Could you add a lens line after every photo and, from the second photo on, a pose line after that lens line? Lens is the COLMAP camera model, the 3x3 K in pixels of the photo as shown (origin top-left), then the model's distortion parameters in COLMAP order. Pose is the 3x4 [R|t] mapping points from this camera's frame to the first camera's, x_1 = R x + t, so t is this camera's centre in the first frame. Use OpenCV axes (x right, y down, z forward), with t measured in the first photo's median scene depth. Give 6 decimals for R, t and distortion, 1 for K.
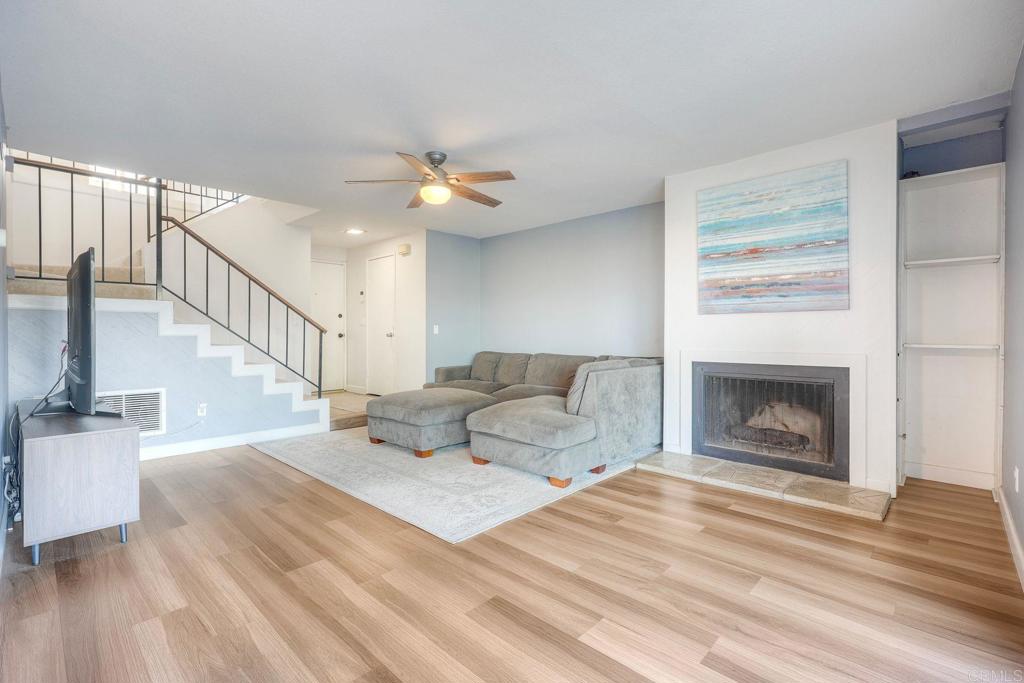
lens RADIAL K [[468.7, 0, 524.7], [0, 468.7, 334.4], [0, 0, 1]] dist [-0.000246, 0.000252]
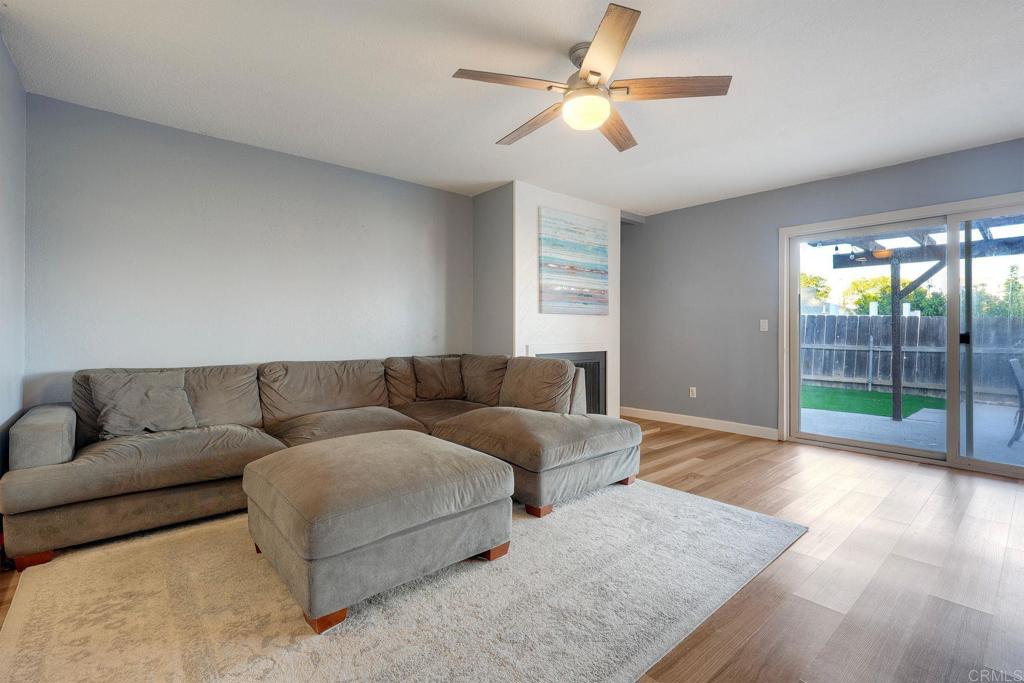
lens RADIAL K [[464.8, 0, 499.6], [0, 464.8, 336.8], [0, 0, 1]] dist [-0.002074, 0.000203]
pose [[0.112884, -0.006877, 0.993584, -0.844163], [0.007978, 0.999950, 0.006015, 0.007550], [-0.993576, 0.007248, 0.112934, 1.056484]]
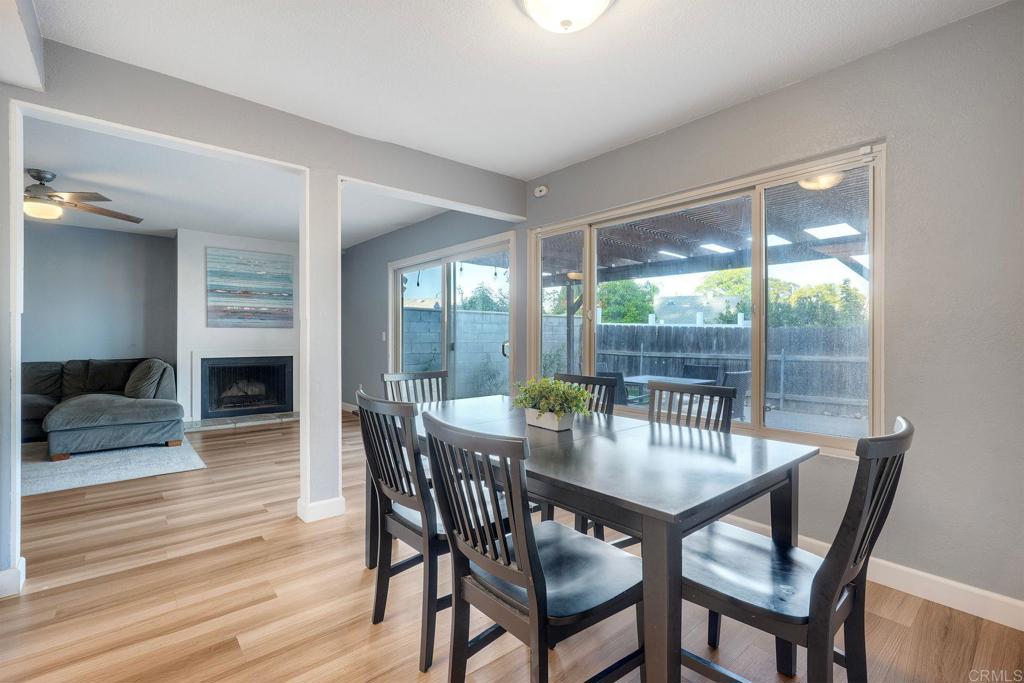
lens RADIAL K [[464.8, 0, 499.6], [0, 464.8, 336.8], [0, 0, 1]] dist [-0.002074, 0.000203]
pose [[0.123971, 0.004534, 0.992276, -1.108926], [0.006321, 0.999966, -0.005359, 0.002577], [-0.992266, 0.006937, 0.123938, -0.152129]]
